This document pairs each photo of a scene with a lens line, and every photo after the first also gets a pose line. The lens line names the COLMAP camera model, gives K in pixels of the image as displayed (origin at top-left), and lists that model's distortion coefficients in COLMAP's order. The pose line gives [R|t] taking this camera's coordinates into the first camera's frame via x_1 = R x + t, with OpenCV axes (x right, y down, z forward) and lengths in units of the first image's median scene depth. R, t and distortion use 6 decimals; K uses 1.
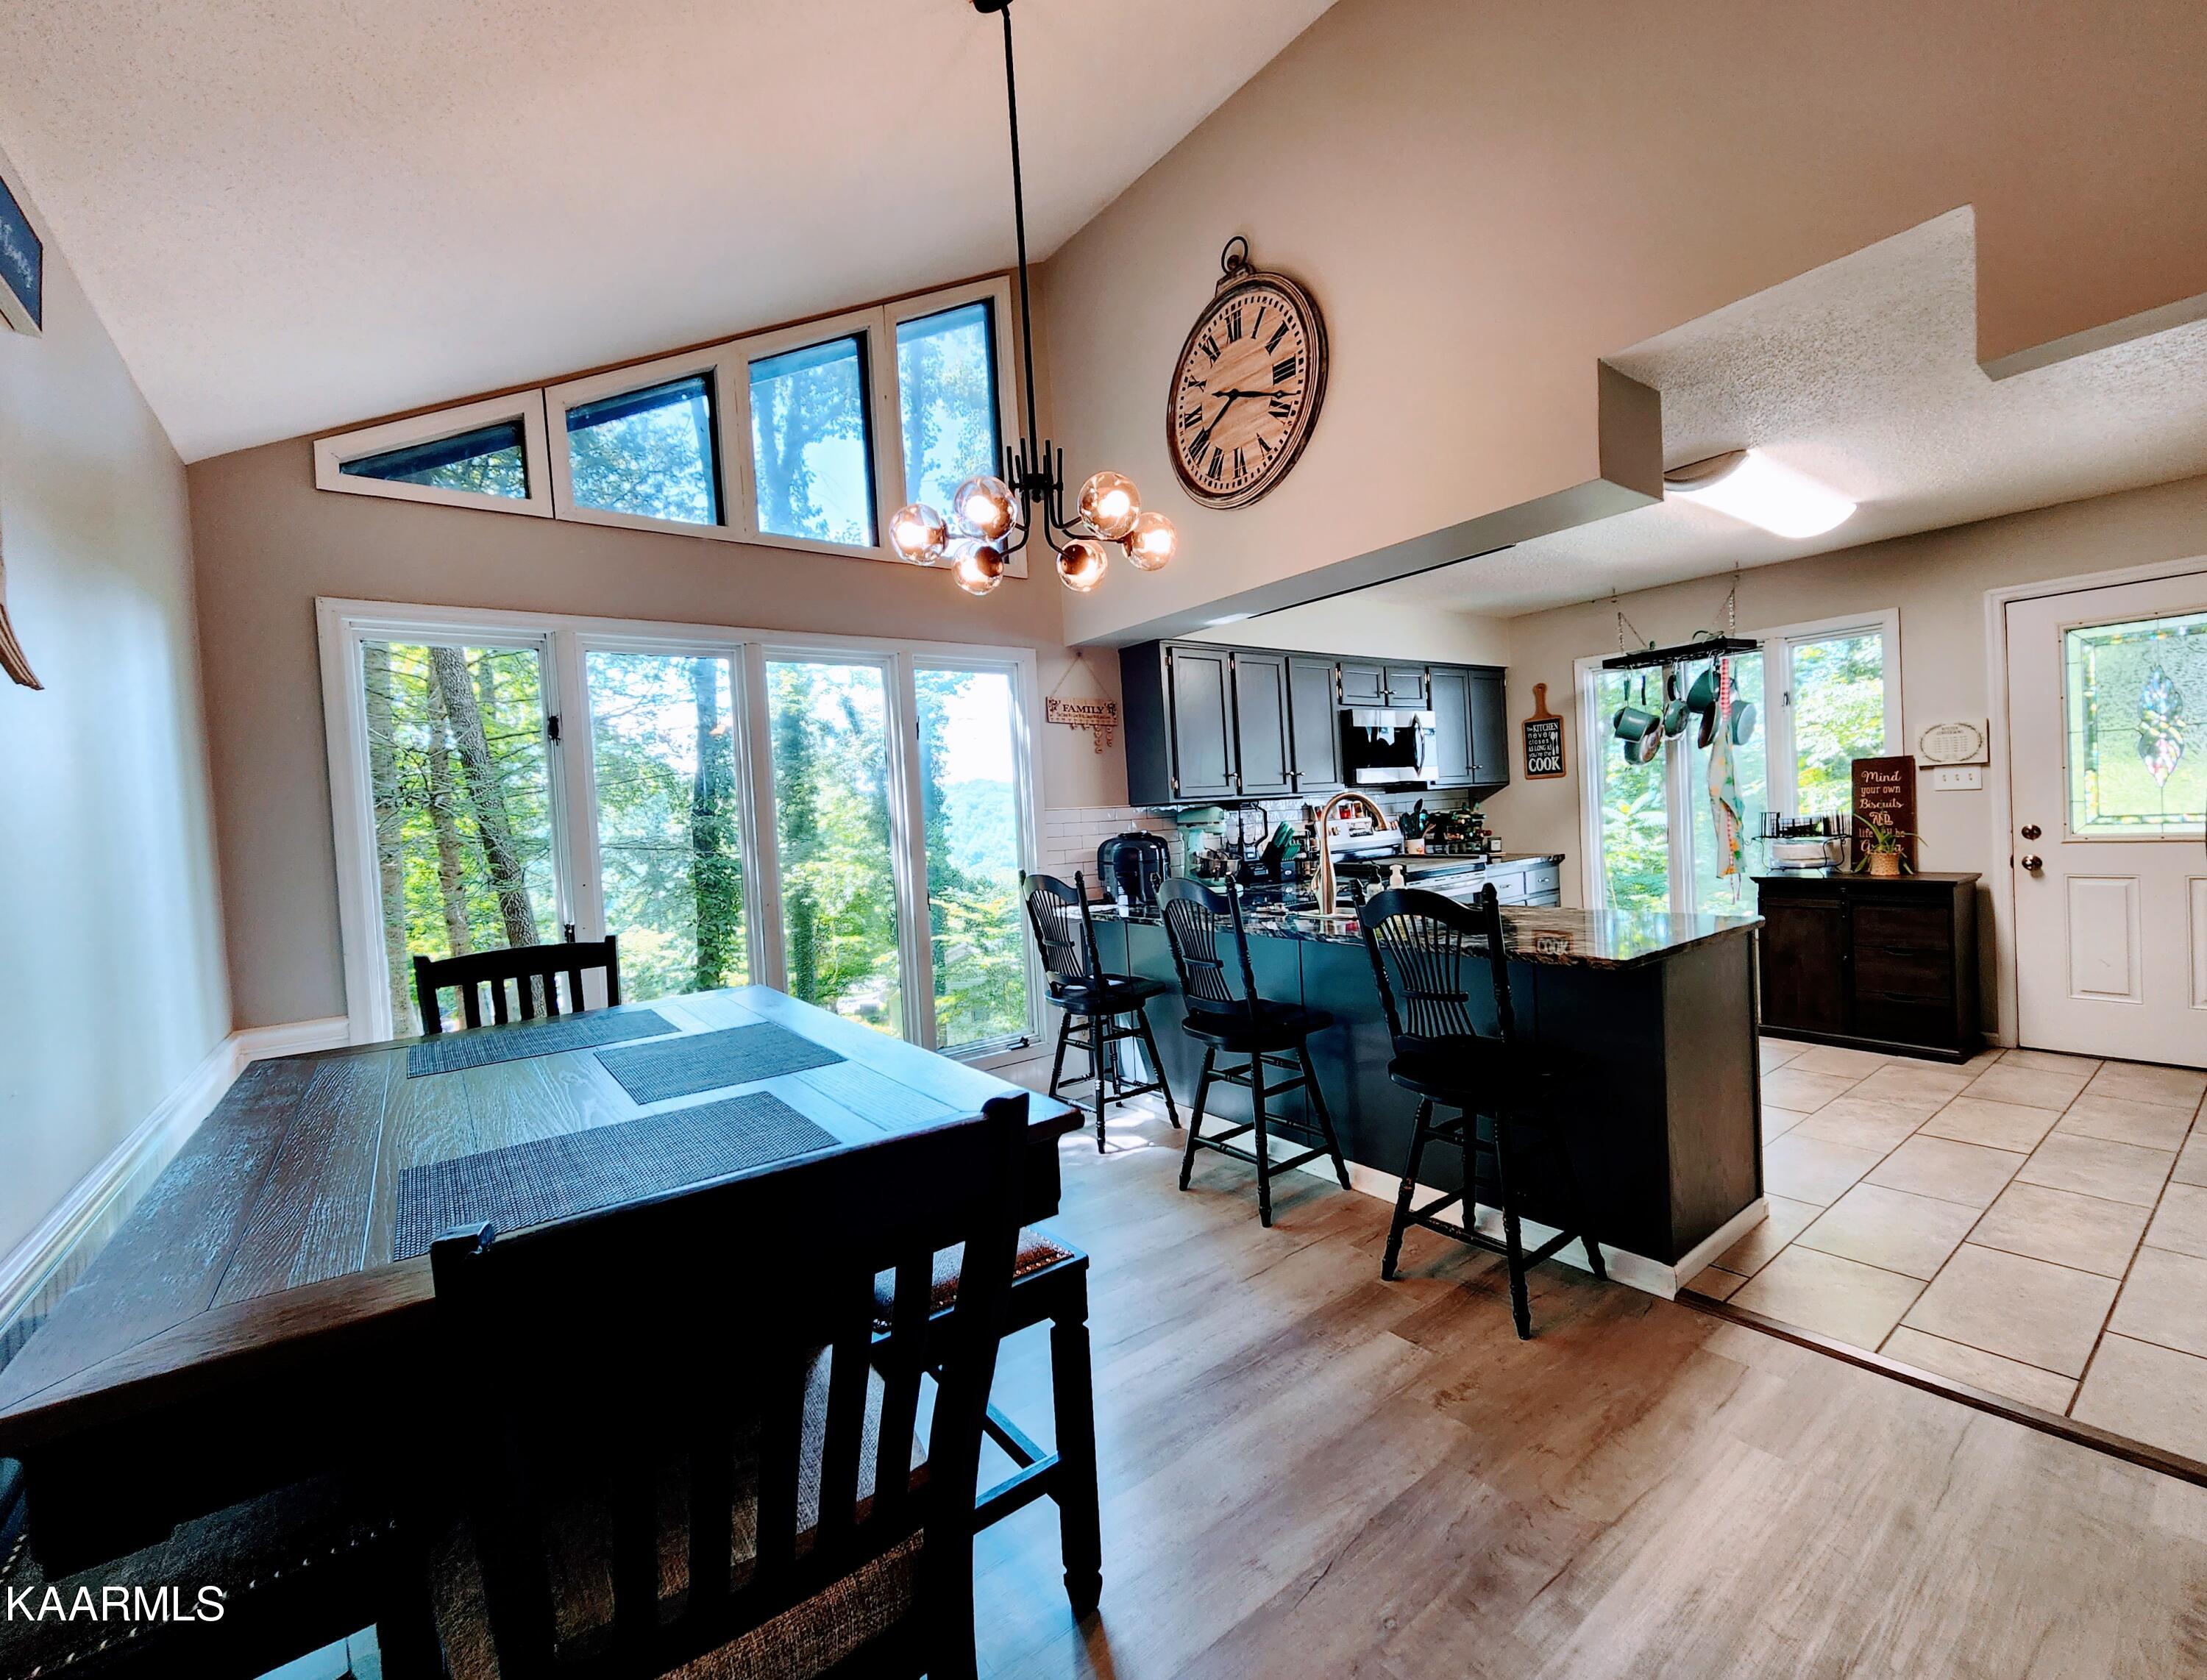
lens RADIAL K [[935.5, 0, 1103.5], [0, 935.5, 840.0], [0, 0, 1]] dist [0.000983, 0.000048]
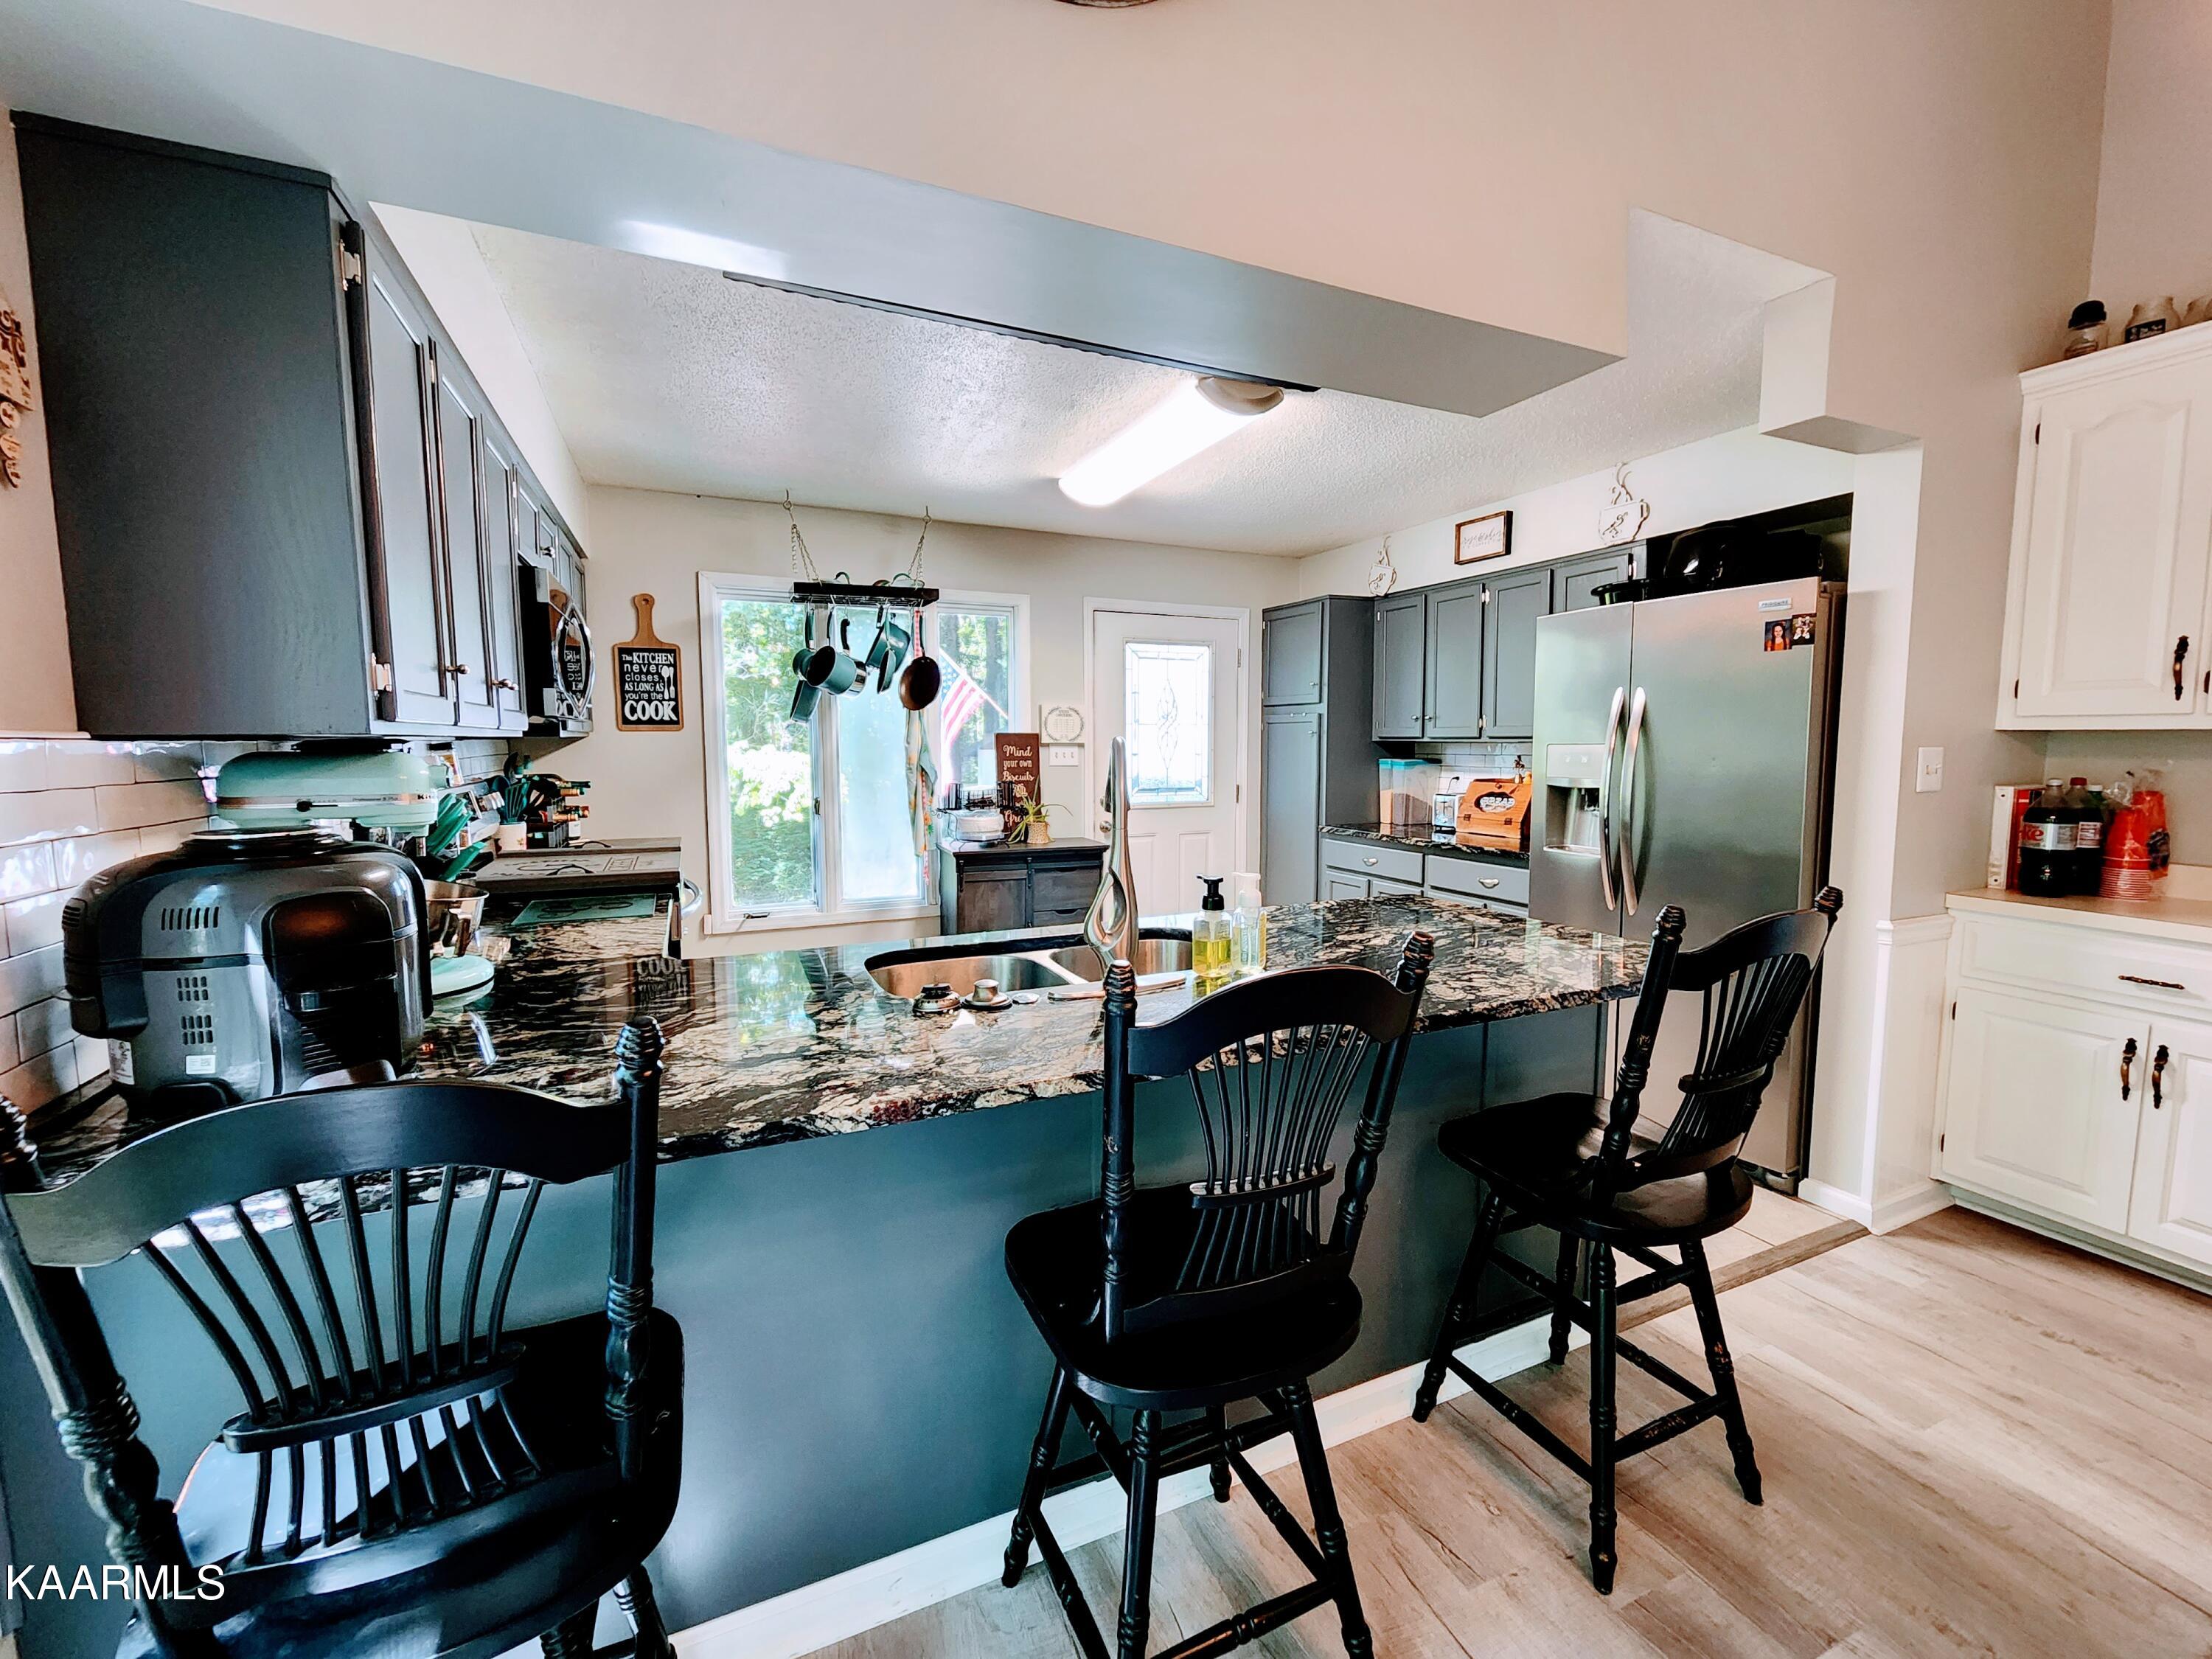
lens RADIAL K [[911.4, 0, 1110.7], [0, 911.4, 824.2], [0, 0, 1]] dist [-0.002011, -0.000411]
pose [[0.211299, -0.031861, 0.976902, -0.160009], [0.016778, 0.999440, 0.028967, -0.012312], [-0.977277, 0.010269, 0.211715, 0.649524]]
